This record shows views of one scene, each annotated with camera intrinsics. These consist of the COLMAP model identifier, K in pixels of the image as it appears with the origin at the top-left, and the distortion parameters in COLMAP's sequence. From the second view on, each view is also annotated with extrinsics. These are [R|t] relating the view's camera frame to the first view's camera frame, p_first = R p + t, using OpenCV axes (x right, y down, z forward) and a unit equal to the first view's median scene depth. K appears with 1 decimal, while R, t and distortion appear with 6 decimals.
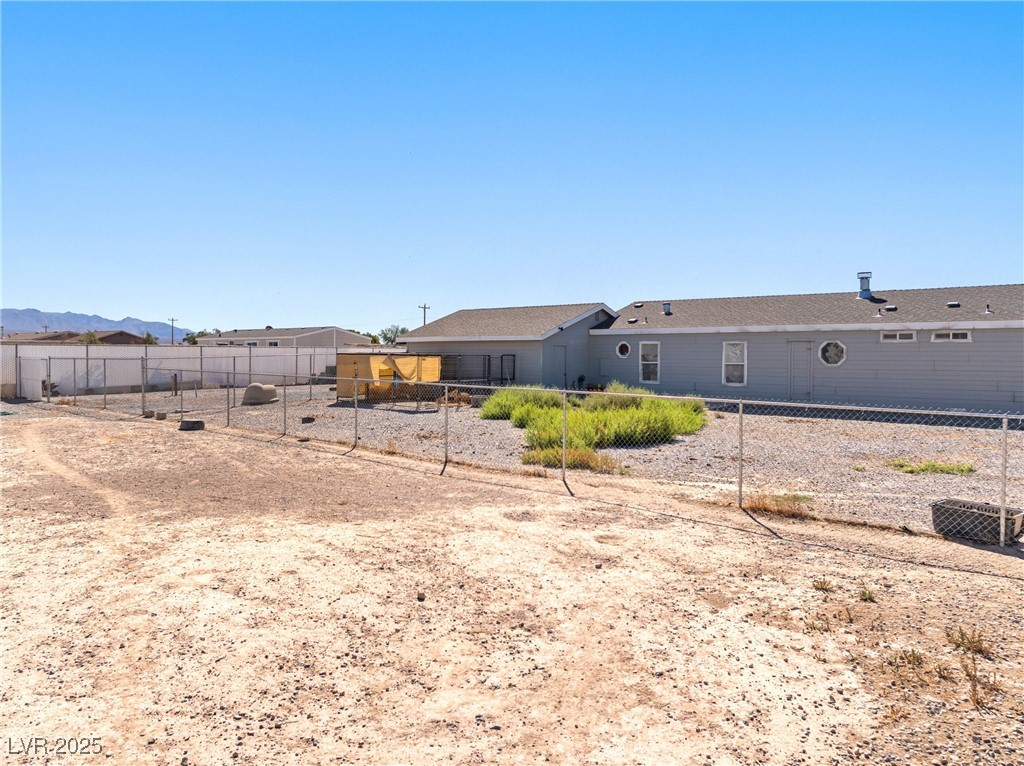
lens RADIAL K [[740.0, 0, 506.8], [0, 740.0, 383.9], [0, 0, 1]] dist [-0.035459, -0.007955]
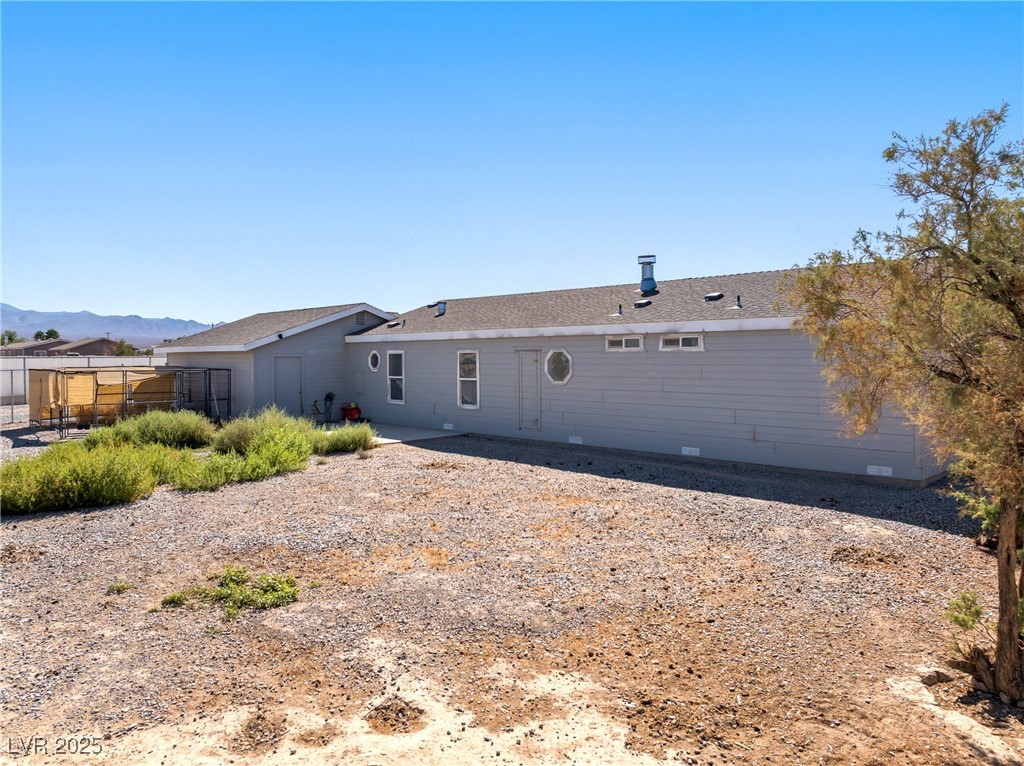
lens RADIAL K [[740.0, 0, 516.4], [0, 740.0, 382.5], [0, 0, 1]] dist [-0.035459, -0.007955]
pose [[0.993412, -0.003579, -0.114545, 0.446979], [0.003304, 0.999991, -0.002591, -0.022116], [0.114553, 0.002196, 0.993415, 0.241357]]
